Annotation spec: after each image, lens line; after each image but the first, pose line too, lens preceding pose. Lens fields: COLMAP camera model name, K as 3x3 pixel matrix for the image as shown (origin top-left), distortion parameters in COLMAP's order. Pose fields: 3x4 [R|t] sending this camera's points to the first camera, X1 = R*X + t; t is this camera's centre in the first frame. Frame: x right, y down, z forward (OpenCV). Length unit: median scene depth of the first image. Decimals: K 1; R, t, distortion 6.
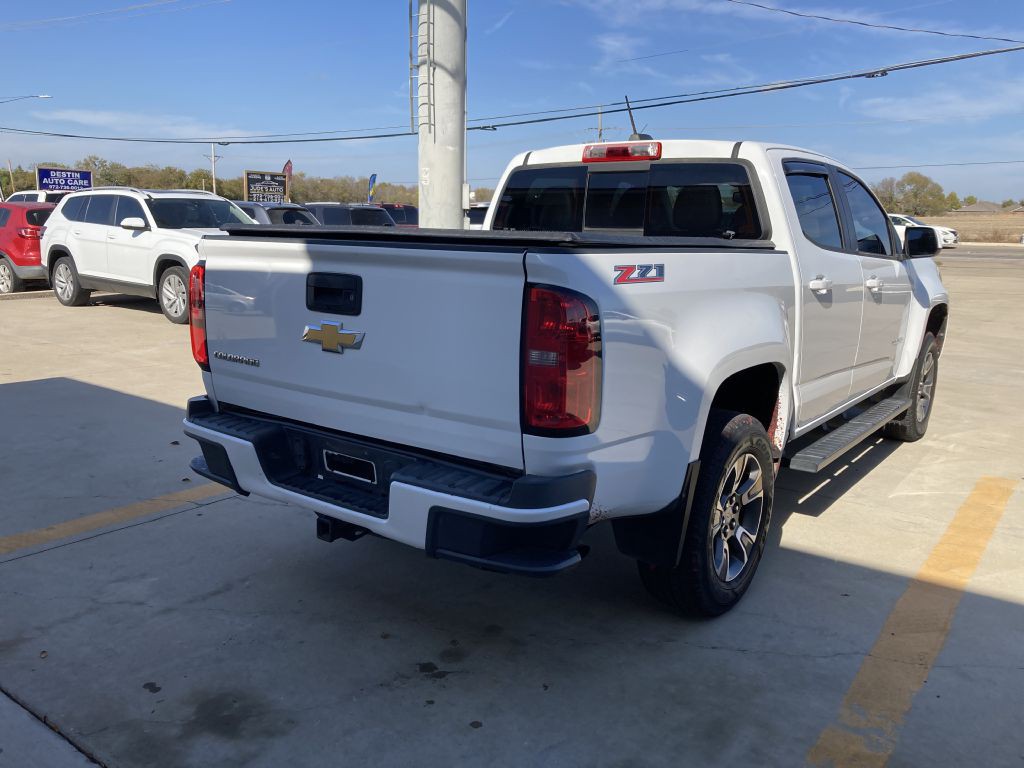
lens RADIAL K [[835.0, 0, 507.4], [0, 835.0, 386.4], [0, 0, 1]] dist [0.030694, -0.027406]
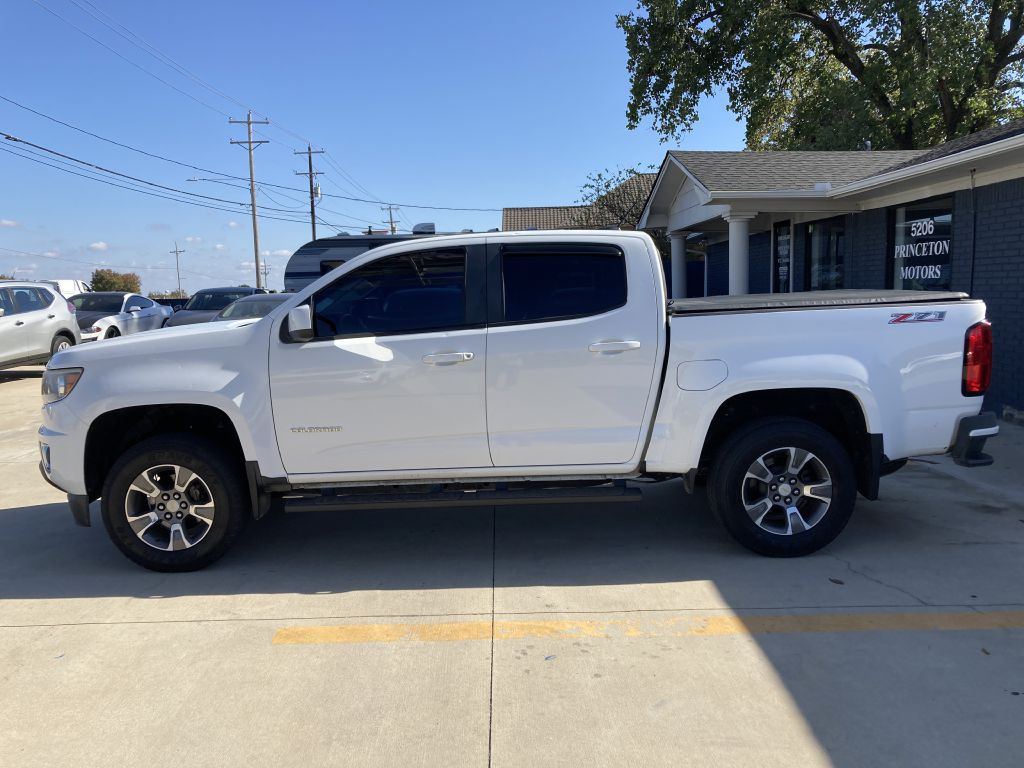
lens RADIAL K [[835.0, 0, 506.7], [0, 835.0, 389.9], [0, 0, 1]] dist [0.030694, -0.027406]
pose [[-0.596081, -0.104892, 0.796044, -0.859335], [0.171274, 0.952000, 0.253693, -0.444814], [-0.784444, 0.287564, -0.549504, 2.040928]]
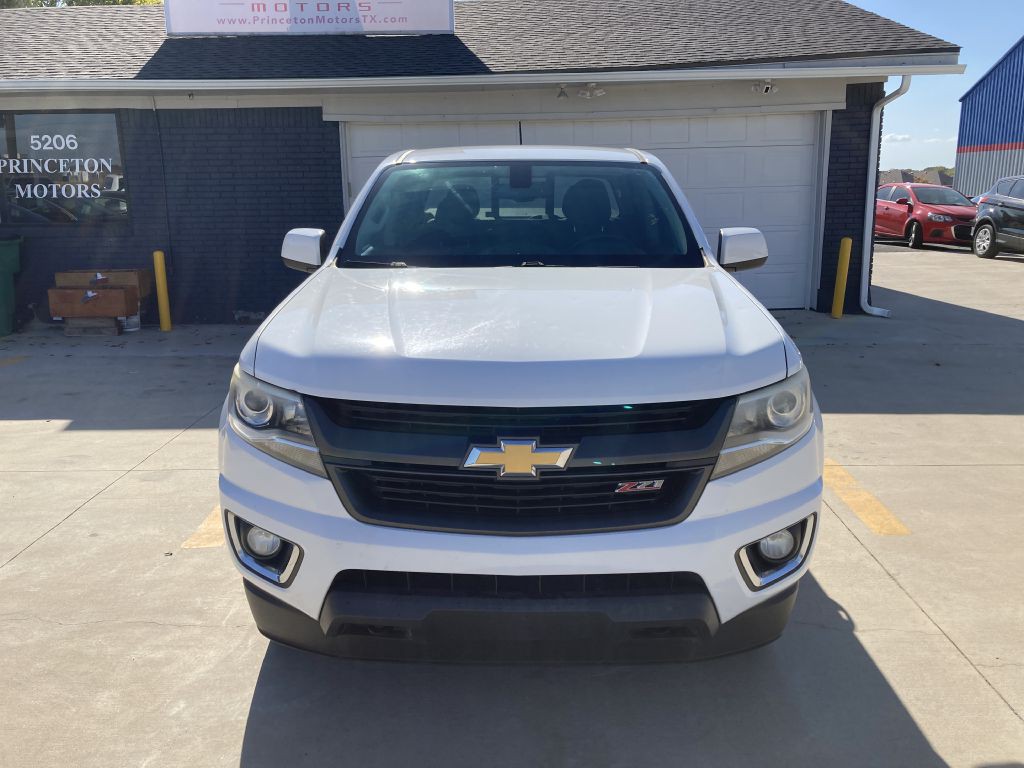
lens RADIAL K [[835.0, 0, 511.4], [0, 835.0, 377.5], [0, 0, 1]] dist [0.030694, -0.027406]
pose [[-0.807104, 0.122343, -0.577594, 1.033594], [-0.126404, 0.919804, 0.371460, -0.481867], [0.576719, 0.372817, -0.726913, 2.213263]]
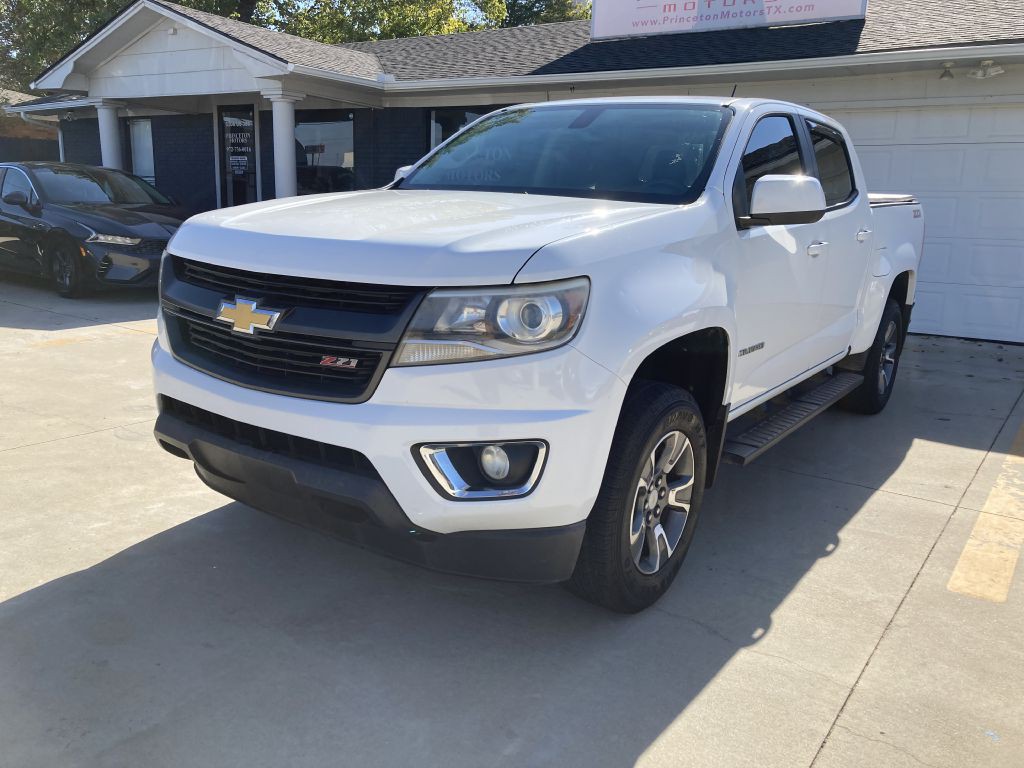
lens RADIAL K [[835.0, 0, 513.8], [0, 835.0, 382.2], [0, 0, 1]] dist [0.030694, -0.027406]
pose [[-0.997830, -0.049478, -0.043439, 0.533693], [-0.062995, 0.909315, 0.411313, -0.451341], [0.019148, 0.413157, -0.910458, 2.429834]]
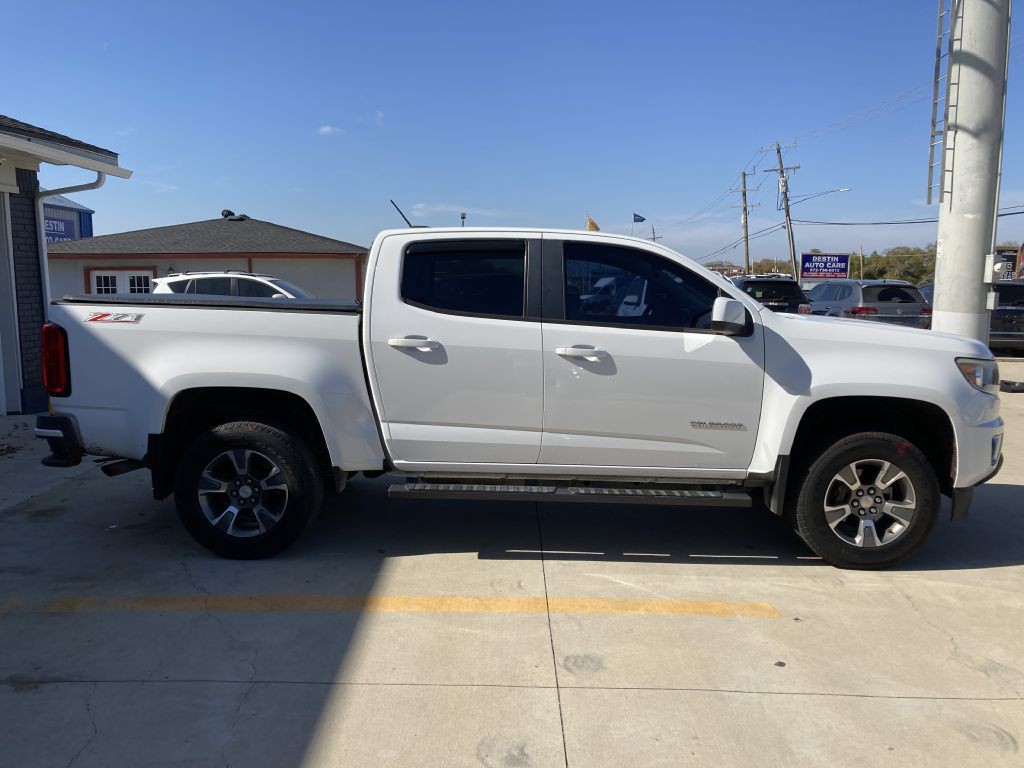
lens RADIAL K [[835.0, 0, 508.0], [0, 835.0, 384.9], [0, 0, 1]] dist [0.030694, -0.027406]
pose [[0.587565, 0.082266, -0.804984, 1.392956], [-0.158310, 0.987281, -0.014656, -0.064943], [0.793540, 0.136049, 0.593115, 0.399839]]
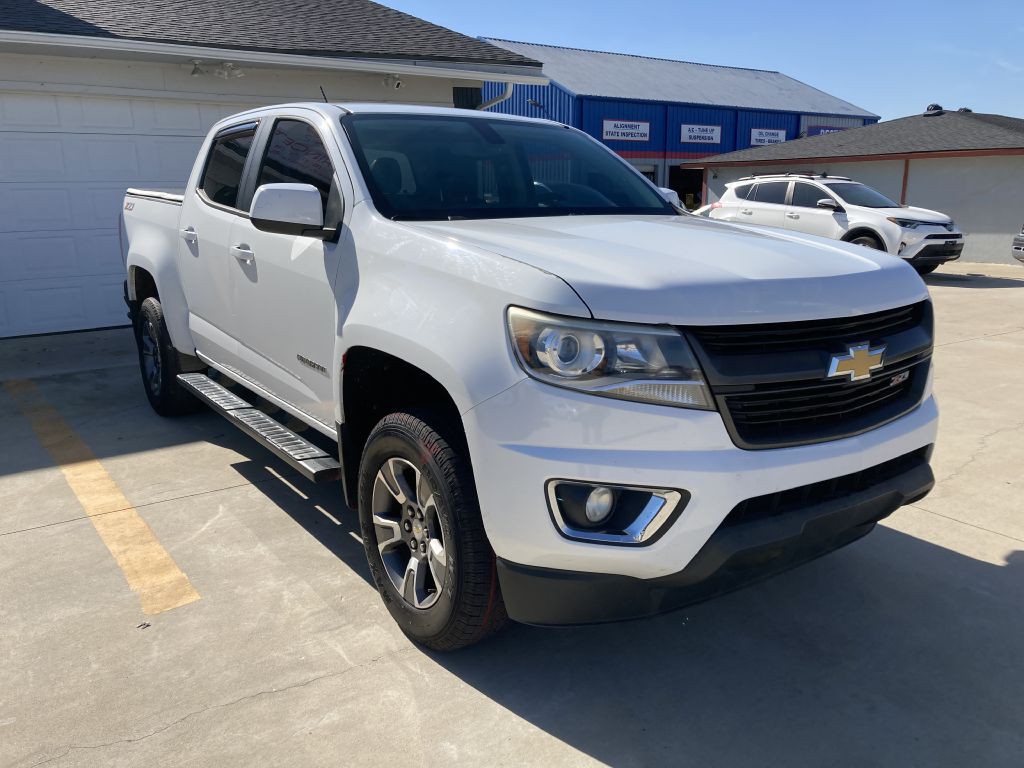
lens RADIAL K [[835.0, 0, 509.0], [0, 835.0, 375.8], [0, 0, 1]] dist [0.030694, -0.027406]
pose [[-0.305667, 0.187257, -0.933543, 1.363720], [-0.197926, 0.946555, 0.254673, -0.319540], [0.931339, 0.262618, -0.252268, 1.746662]]
